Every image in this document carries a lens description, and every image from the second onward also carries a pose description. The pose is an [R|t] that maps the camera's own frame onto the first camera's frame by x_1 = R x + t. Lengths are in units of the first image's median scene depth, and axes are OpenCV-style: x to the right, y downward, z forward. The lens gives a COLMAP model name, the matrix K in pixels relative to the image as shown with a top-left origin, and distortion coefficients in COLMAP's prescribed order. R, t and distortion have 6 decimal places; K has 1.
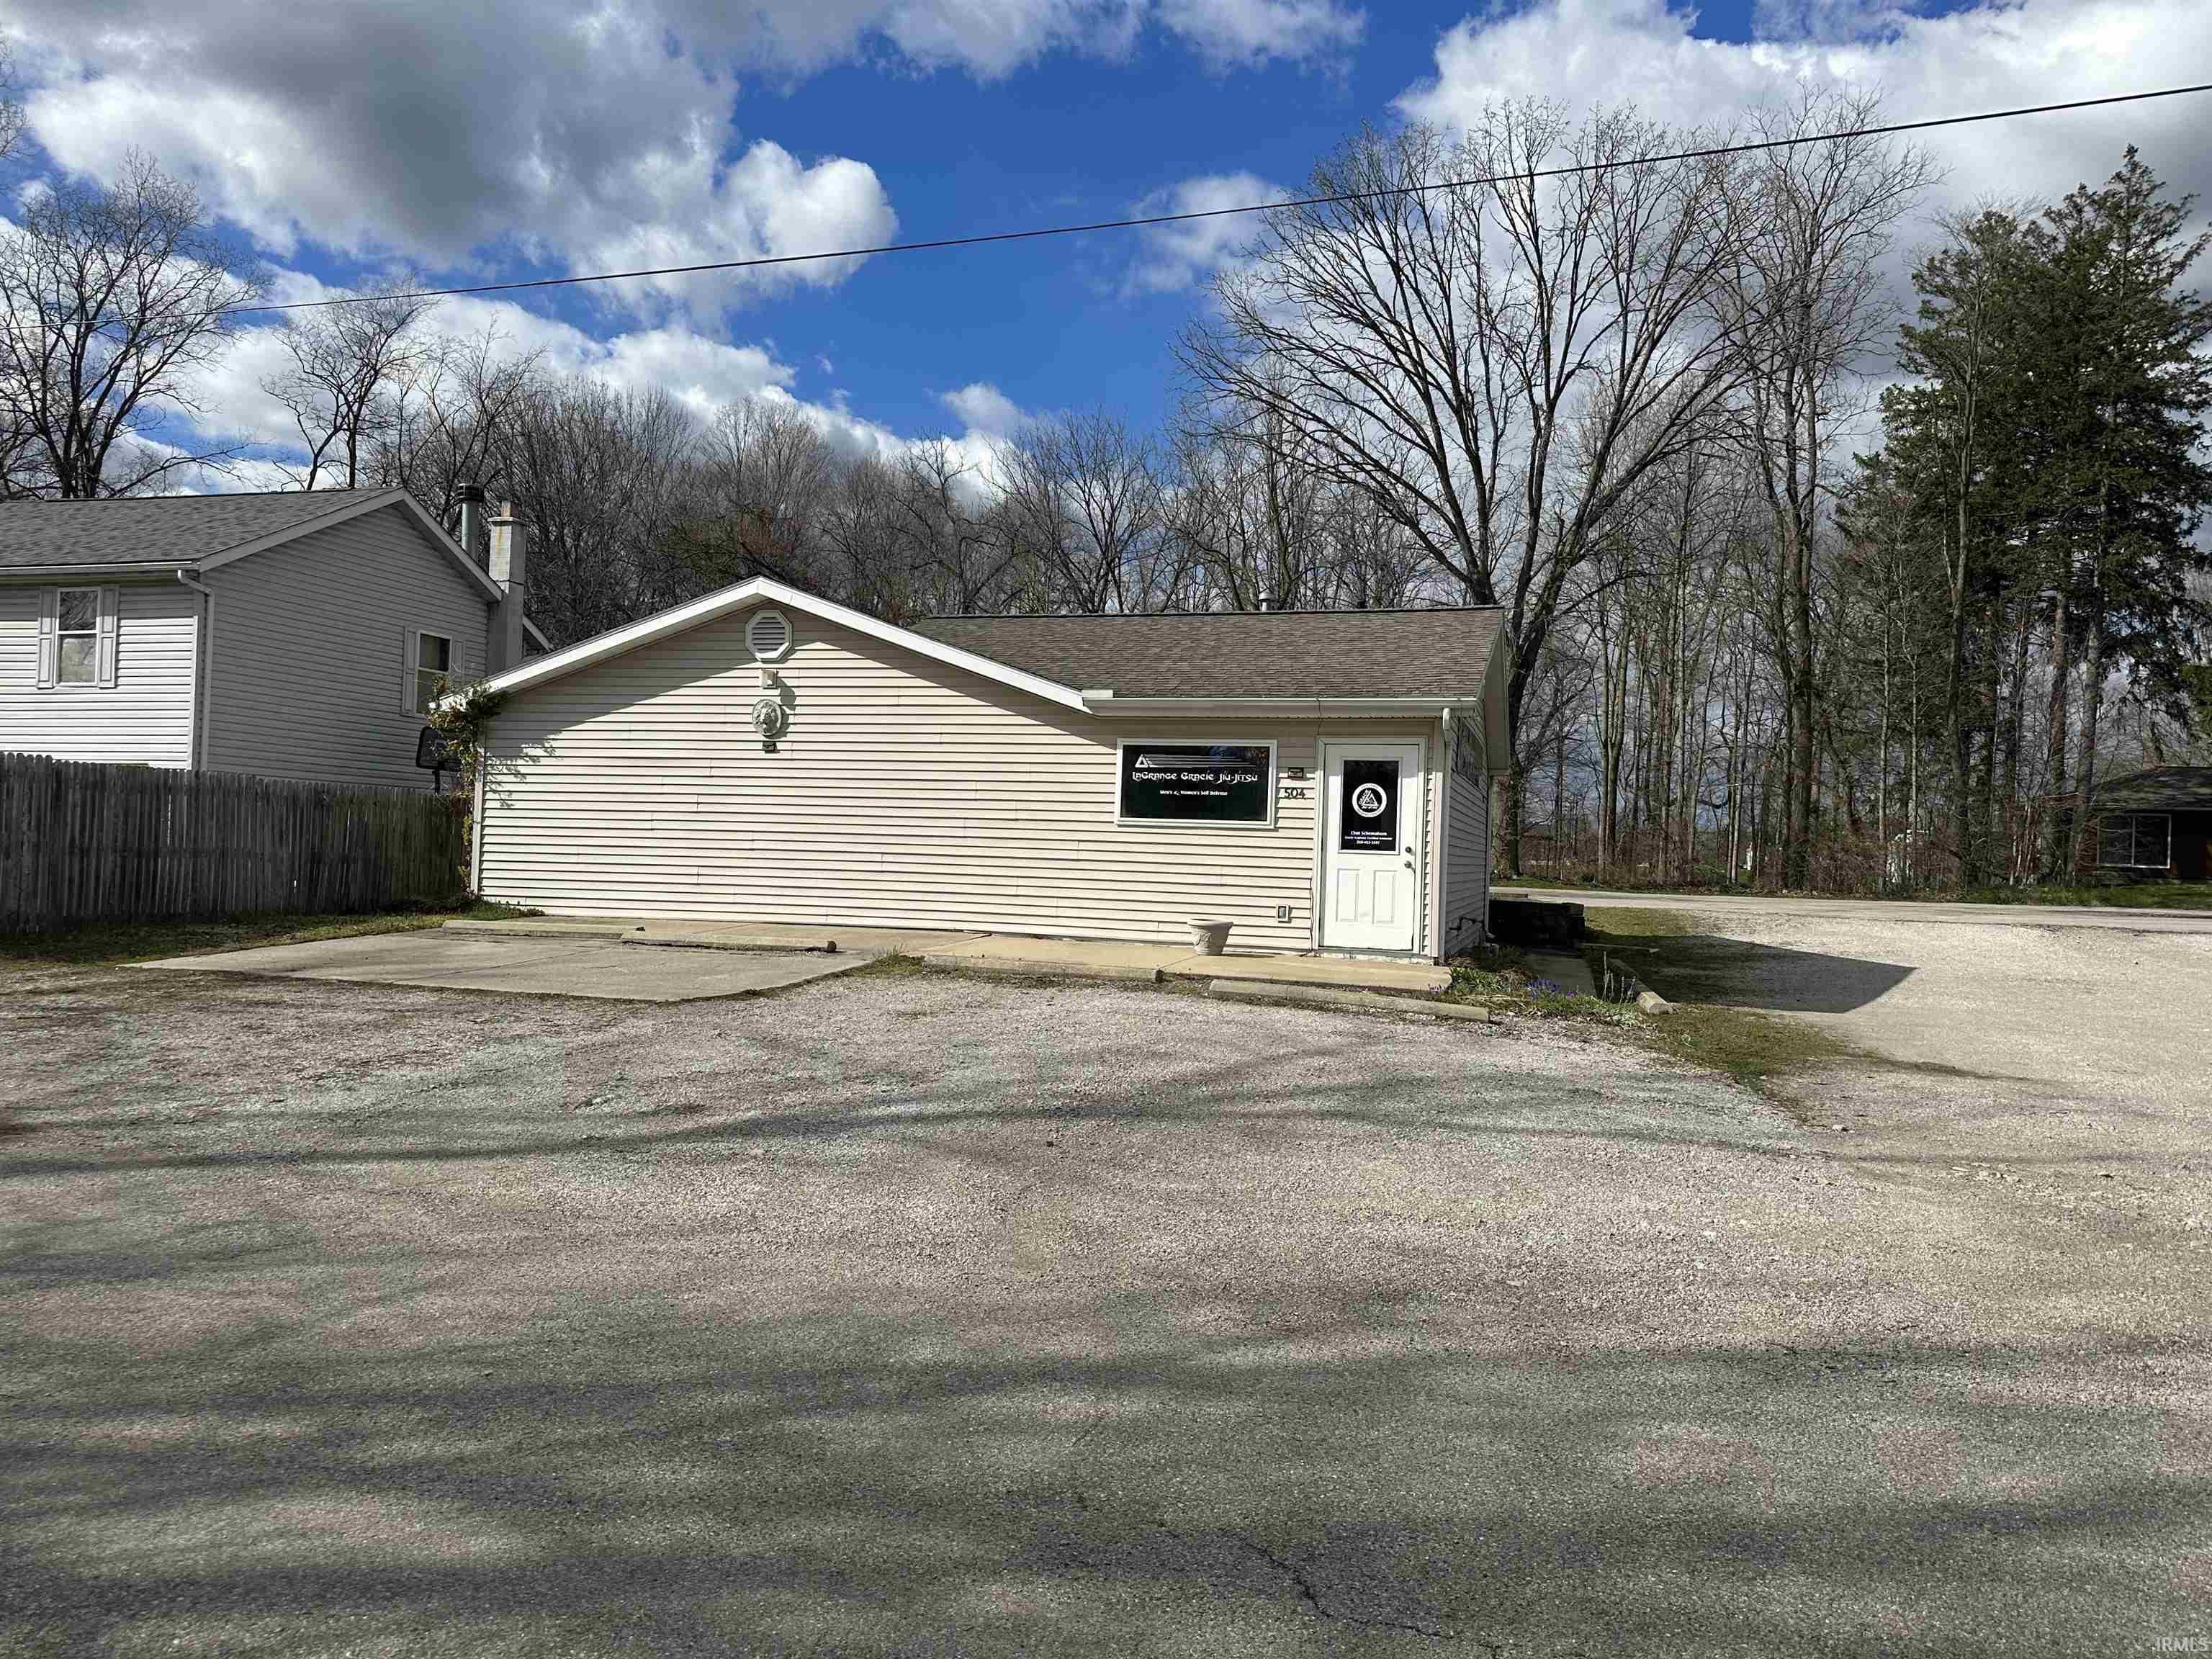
lens RADIAL K [[1561.7, 0, 1087.5], [0, 1561.7, 826.2], [0, 0, 1]] dist [0.056004, -0.130094]
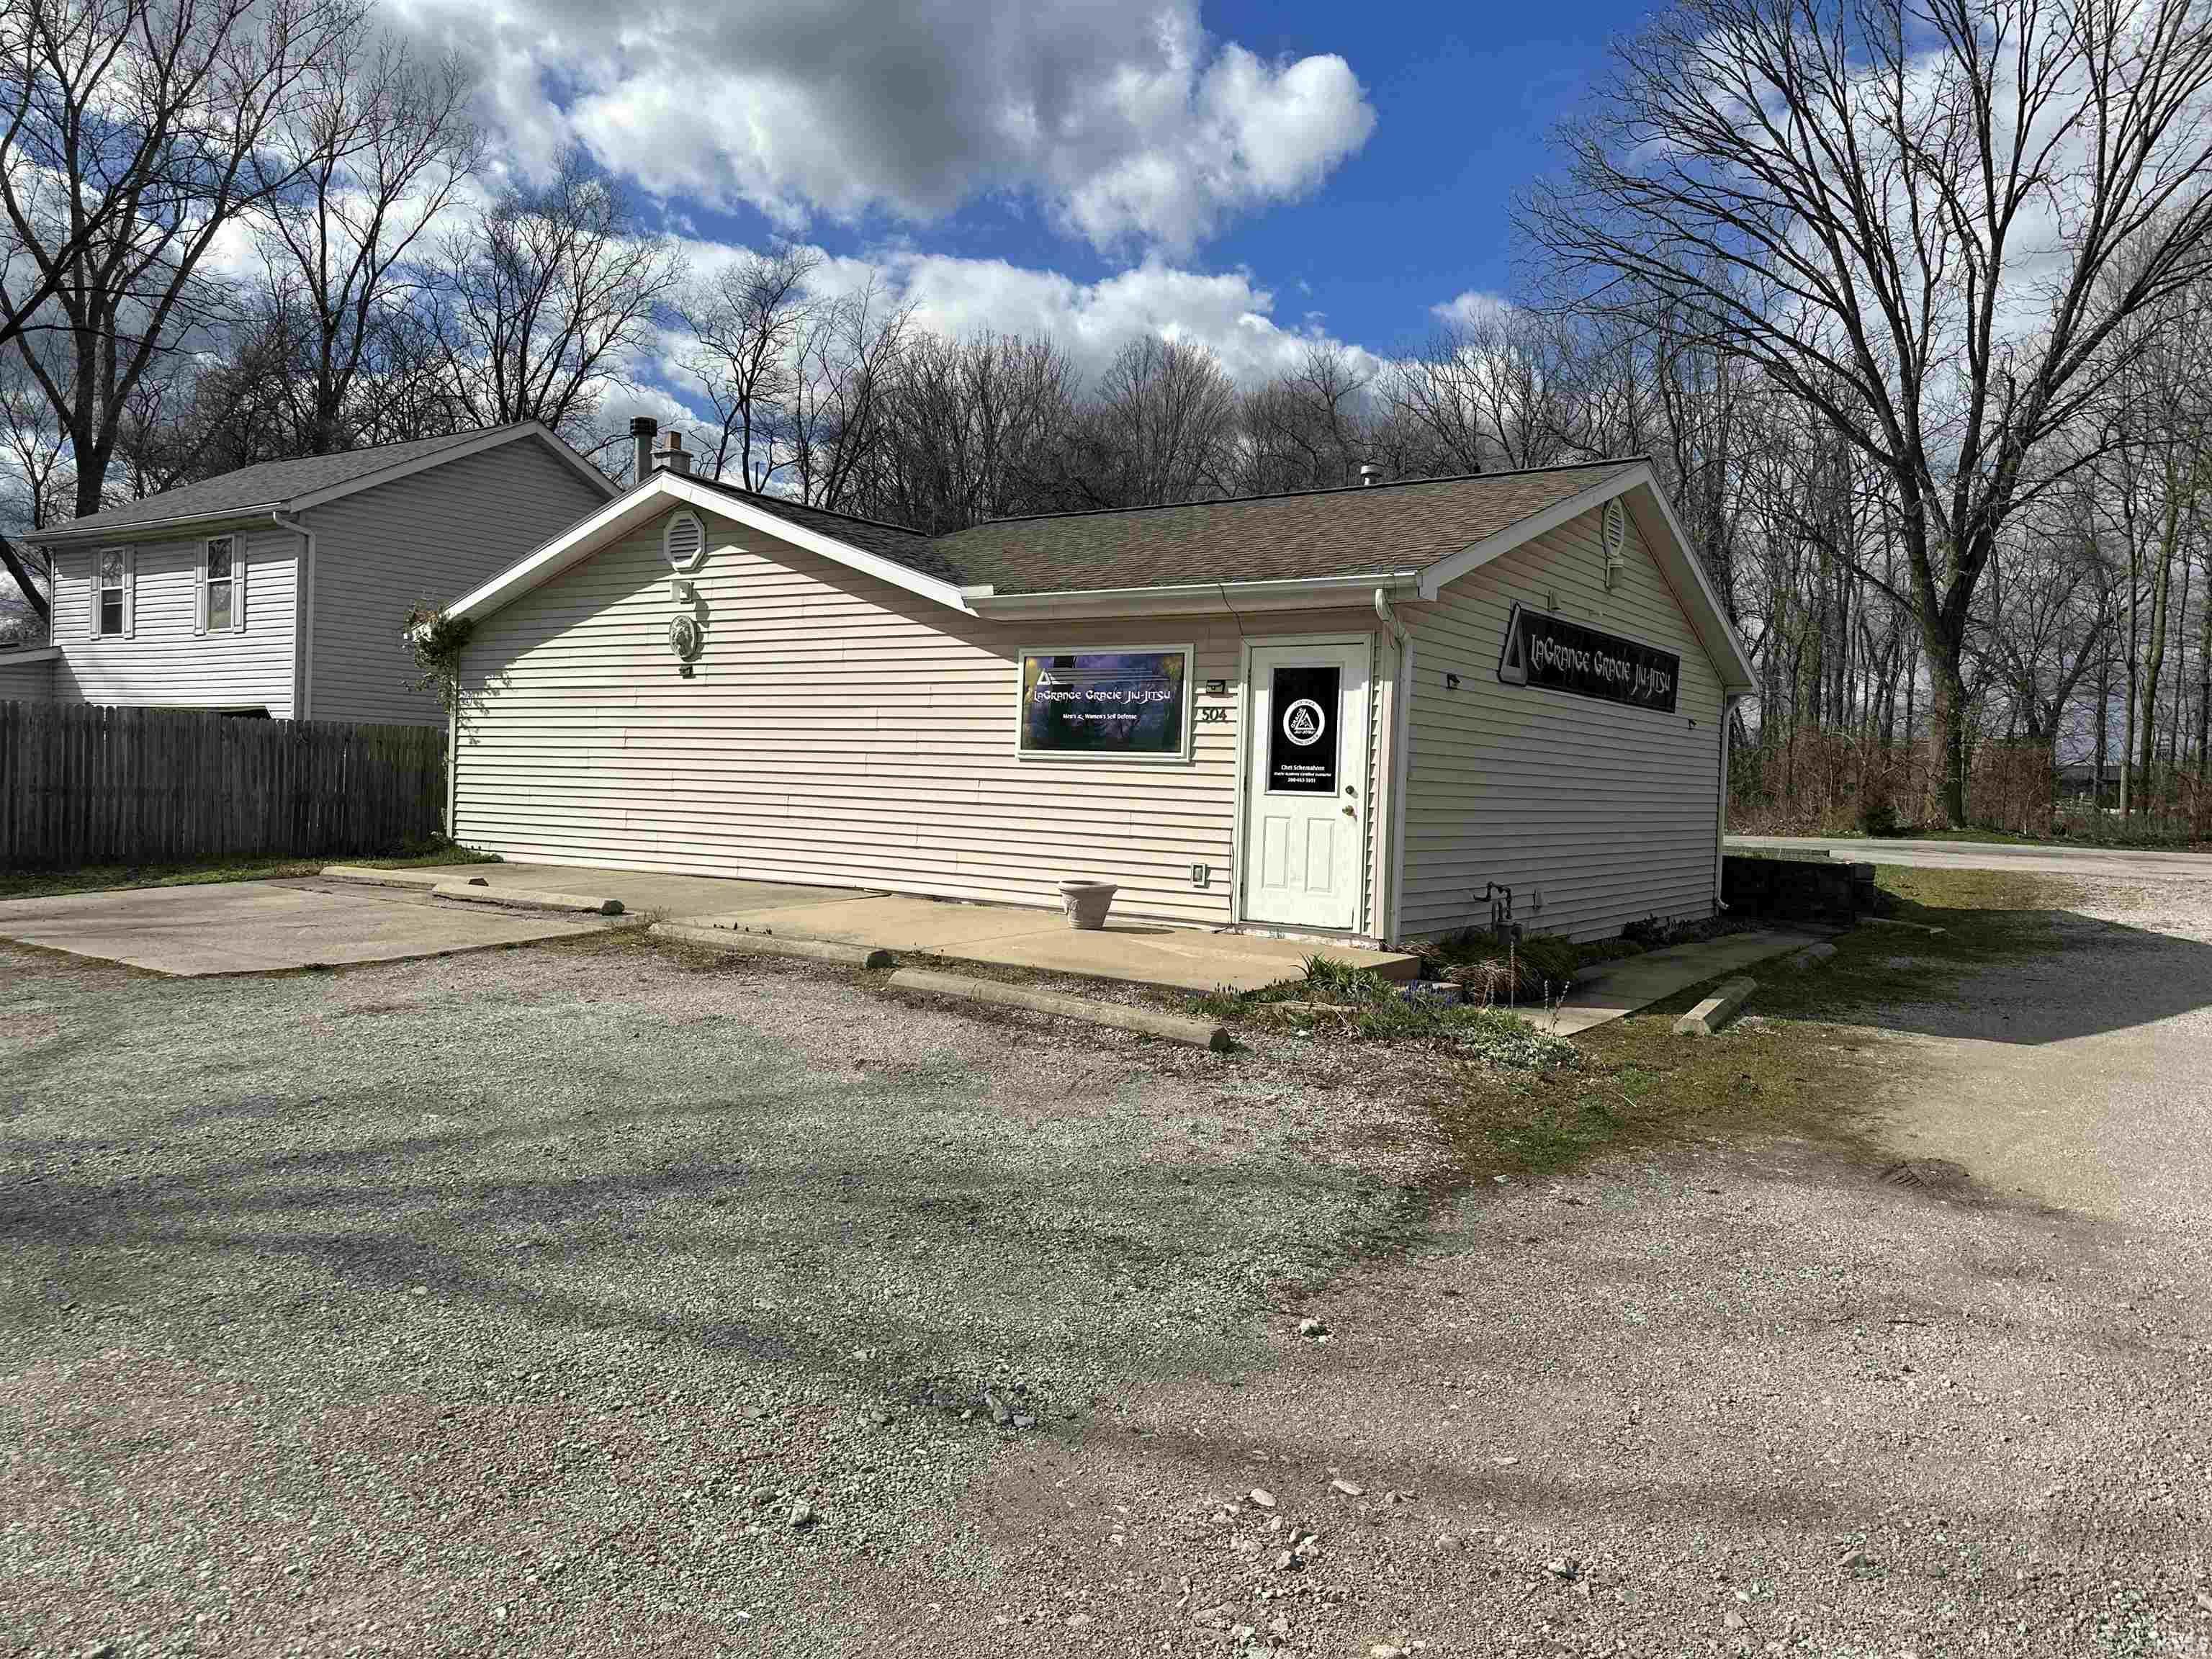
lens RADIAL K [[1631.2, 0, 1106.0], [0, 1631.2, 829.5], [0, 0, 1]] dist [-0.087637, 0.072829]
pose [[0.953576, 0.008478, -0.301034, 0.286864], [0.002411, 0.999357, 0.035782, 0.005221], [0.301144, -0.034847, 0.952942, 0.216835]]
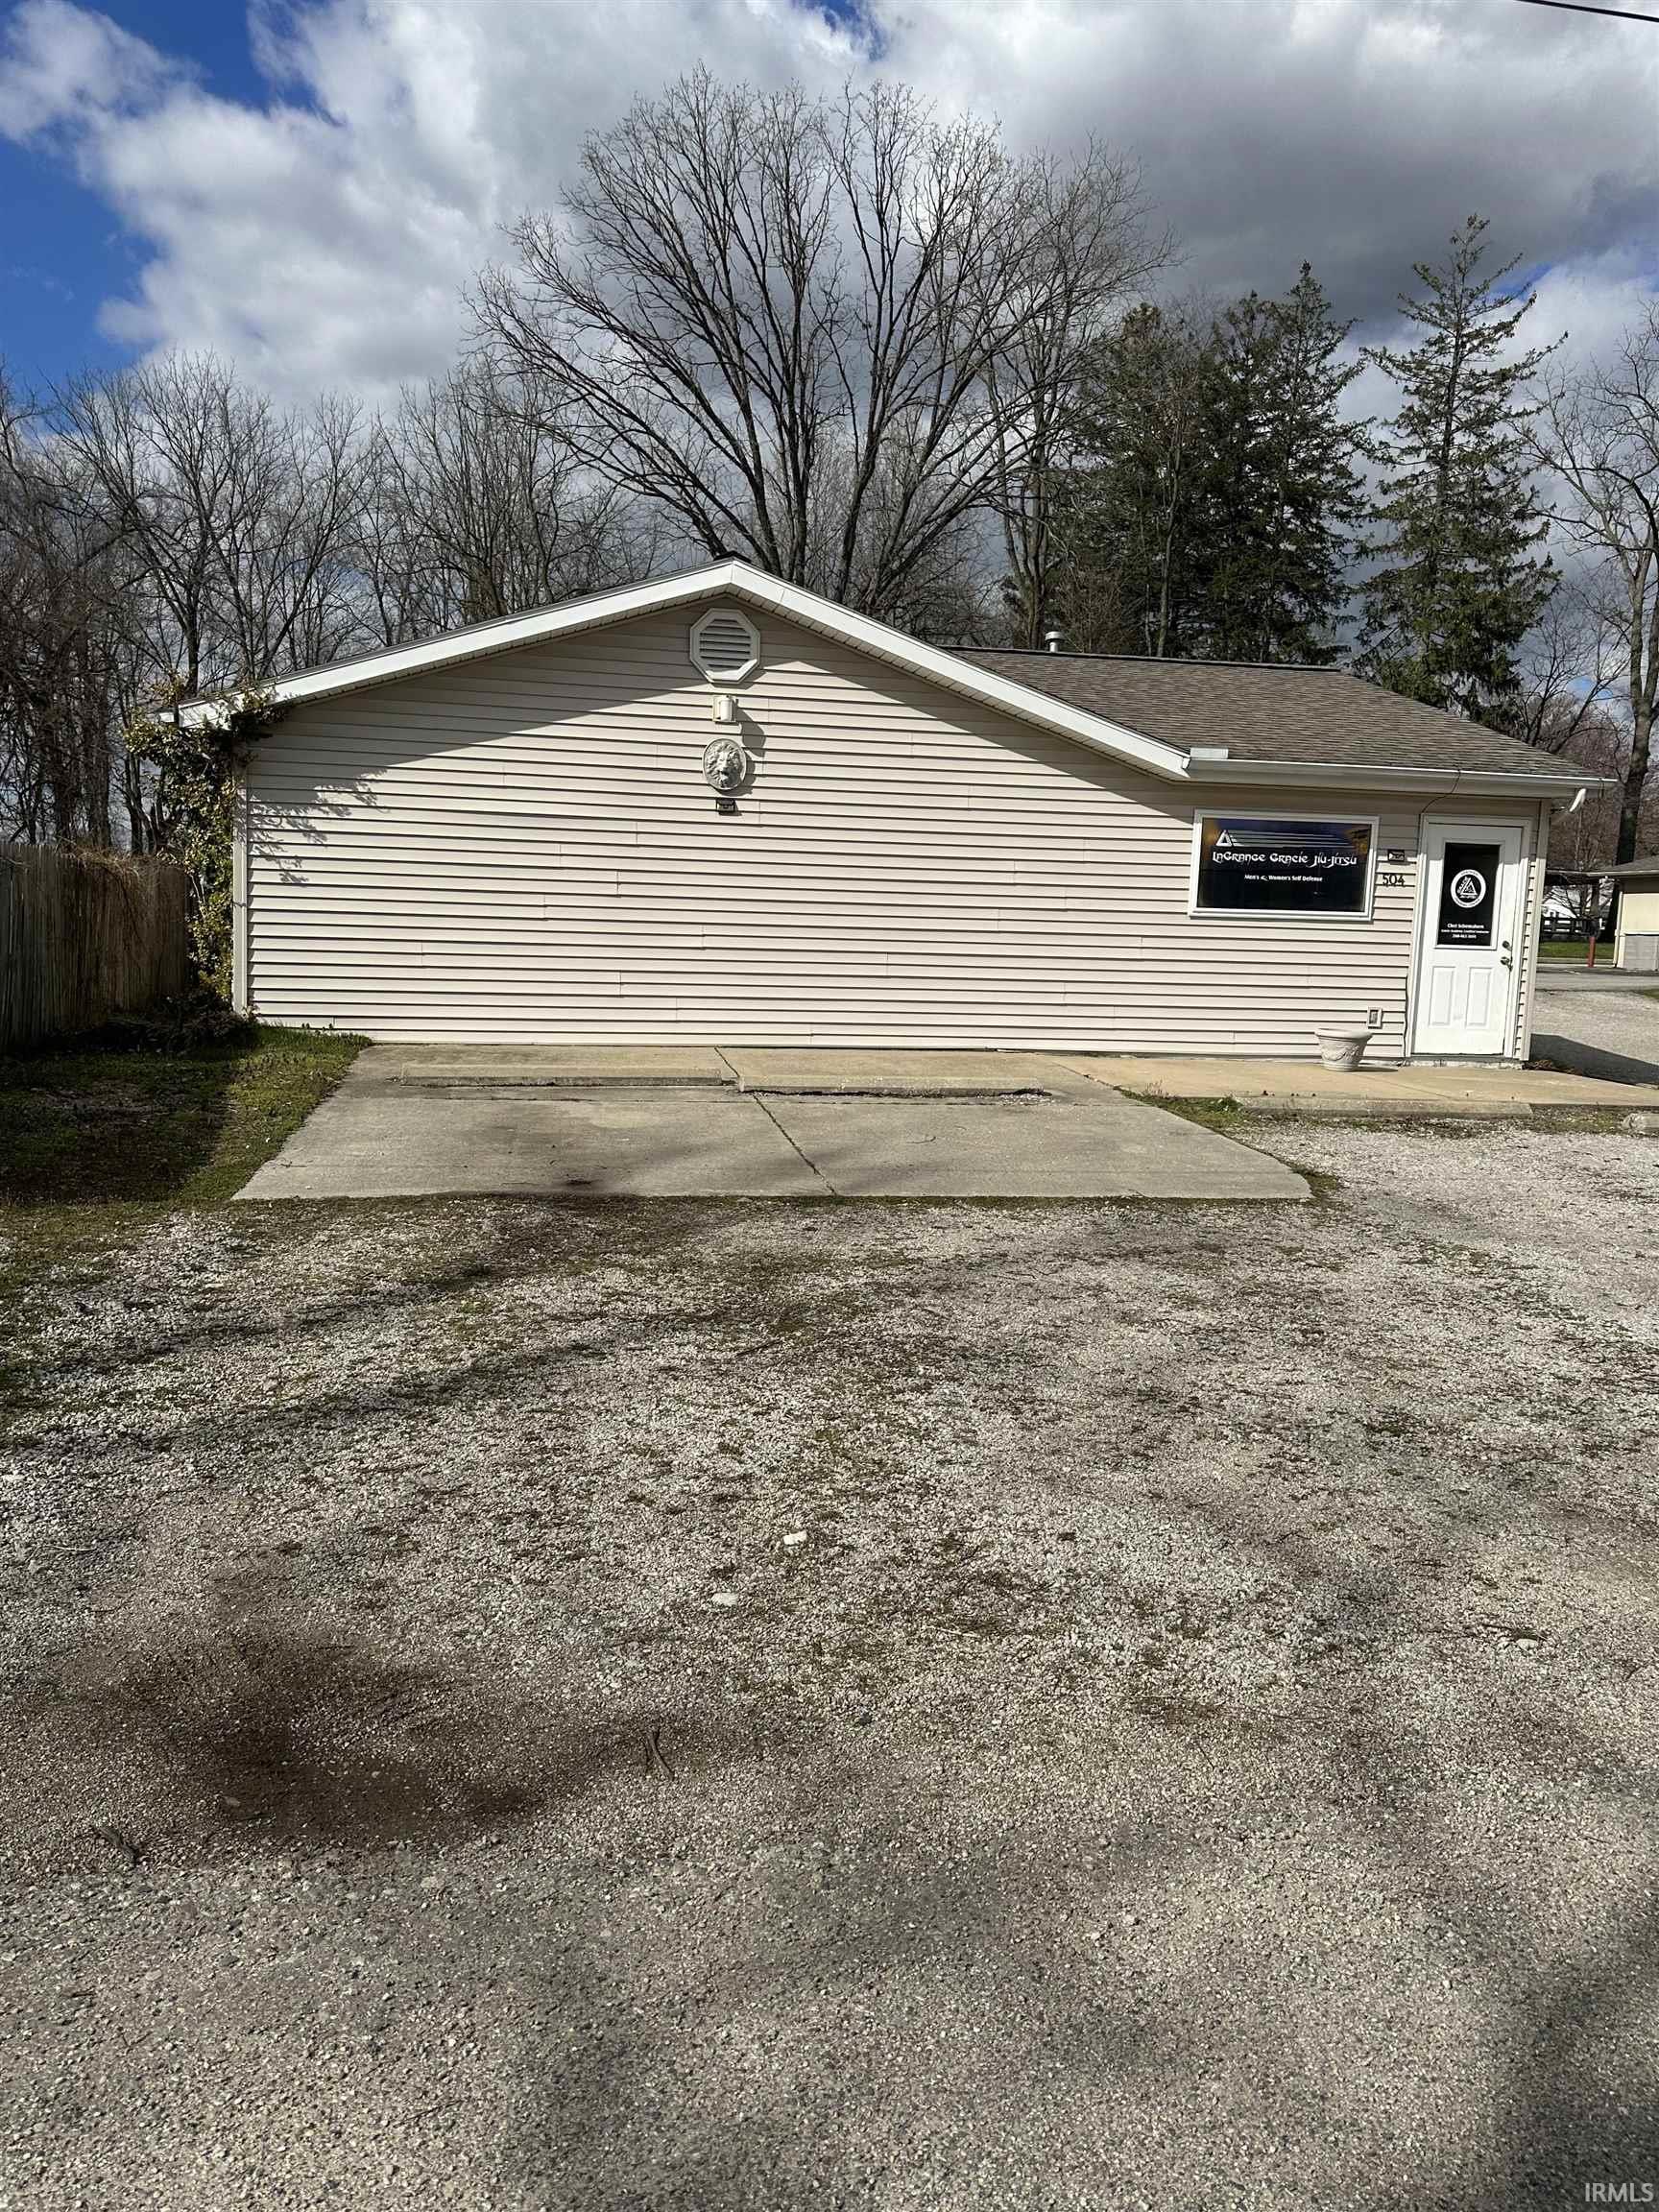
lens RADIAL K [[1525.8, 0, 788.4], [0, 1525.8, 1111.5], [0, 0, 1]] dist [0.170965, -0.390808]
pose [[0.894560, -0.057934, 0.443178, -0.505473], [-0.011272, 0.988324, 0.151949, -0.019090], [-0.446806, -0.140923, 0.883462, 0.331322]]
